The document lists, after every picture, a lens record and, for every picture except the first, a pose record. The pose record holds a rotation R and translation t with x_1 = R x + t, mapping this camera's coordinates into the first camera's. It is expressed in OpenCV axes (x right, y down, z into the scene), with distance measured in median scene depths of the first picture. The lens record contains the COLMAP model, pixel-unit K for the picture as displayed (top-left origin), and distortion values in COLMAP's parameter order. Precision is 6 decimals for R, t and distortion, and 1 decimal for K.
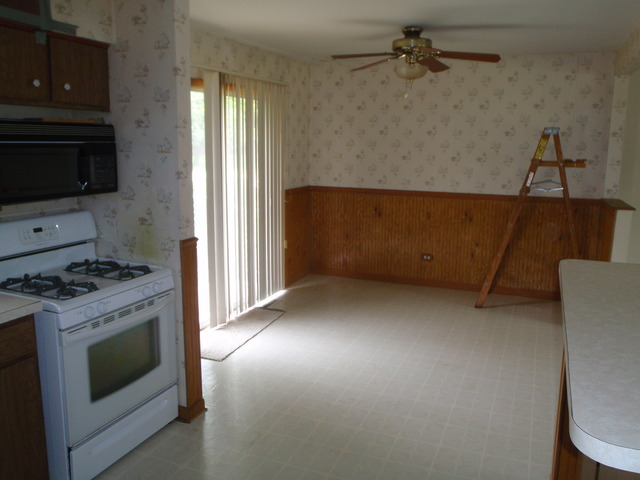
lens RADIAL K [[546.9, 0, 320.0], [0, 546.9, 240.0], [0, 0, 1]] dist [-0.064011, 0.070620]
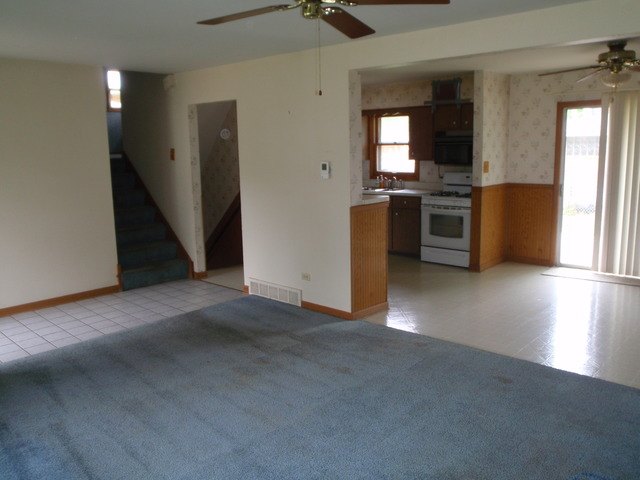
lens RADIAL K [[543.3, 0, 320.0], [0, 543.3, 240.0], [0, 0, 1]] dist [-0.064879, 0.044927]
pose [[-0.353032, 0.155920, -0.922528, 1.501866], [-0.151716, 0.963426, 0.220891, -0.132985], [0.923229, 0.217944, -0.316464, 0.847188]]
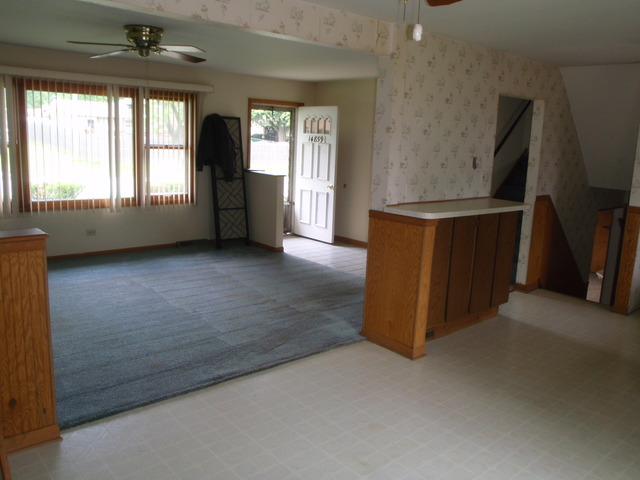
lens RADIAL K [[546.9, 0, 320.0], [0, 546.9, 240.0], [0, 0, 1]] dist [-0.064011, 0.070620]
pose [[-0.893395, -0.136899, 0.427907, 0.022975], [0.024526, 0.936163, 0.350709, -0.270151], [-0.448602, 0.323816, -0.833006, 1.461981]]
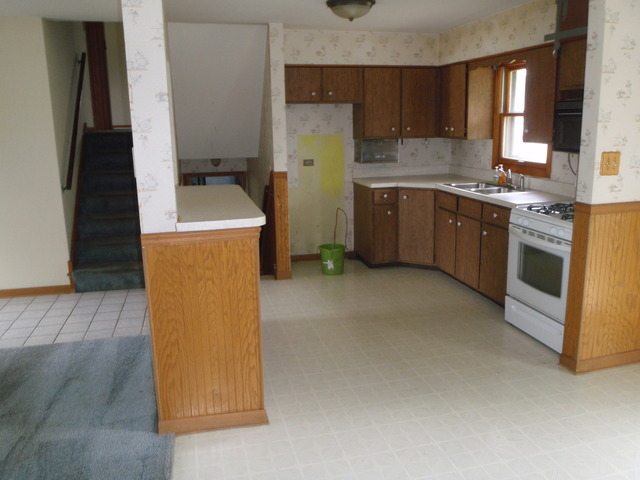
lens RADIAL K [[543.3, 0, 320.0], [0, 543.3, 240.0], [0, 0, 1]] dist [-0.064879, 0.044927]
pose [[-0.805557, 0.128985, -0.578308, 0.586307], [-0.099481, 0.932721, 0.346606, -0.183038], [0.584107, 0.336741, -0.738529, 1.104191]]
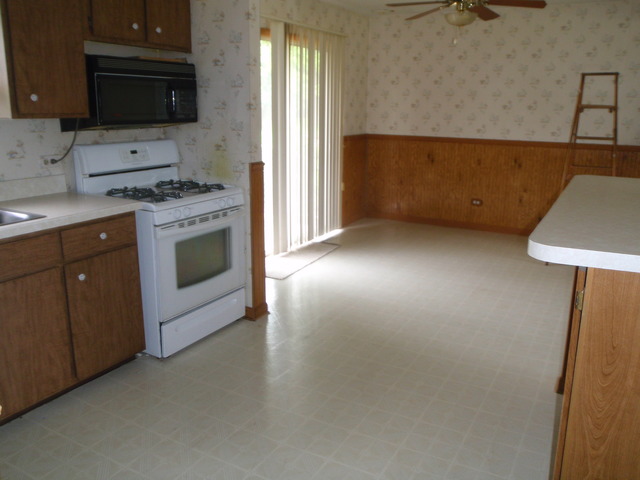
lens RADIAL K [[543.3, 0, 320.0], [0, 543.3, 240.0], [0, 0, 1]] dist [-0.064879, 0.044927]
pose [[0.993437, 0.026294, -0.111319, 0.020622], [-0.019156, 0.997720, 0.064715, 0.063427], [0.112767, -0.062157, 0.991675, -0.109421]]
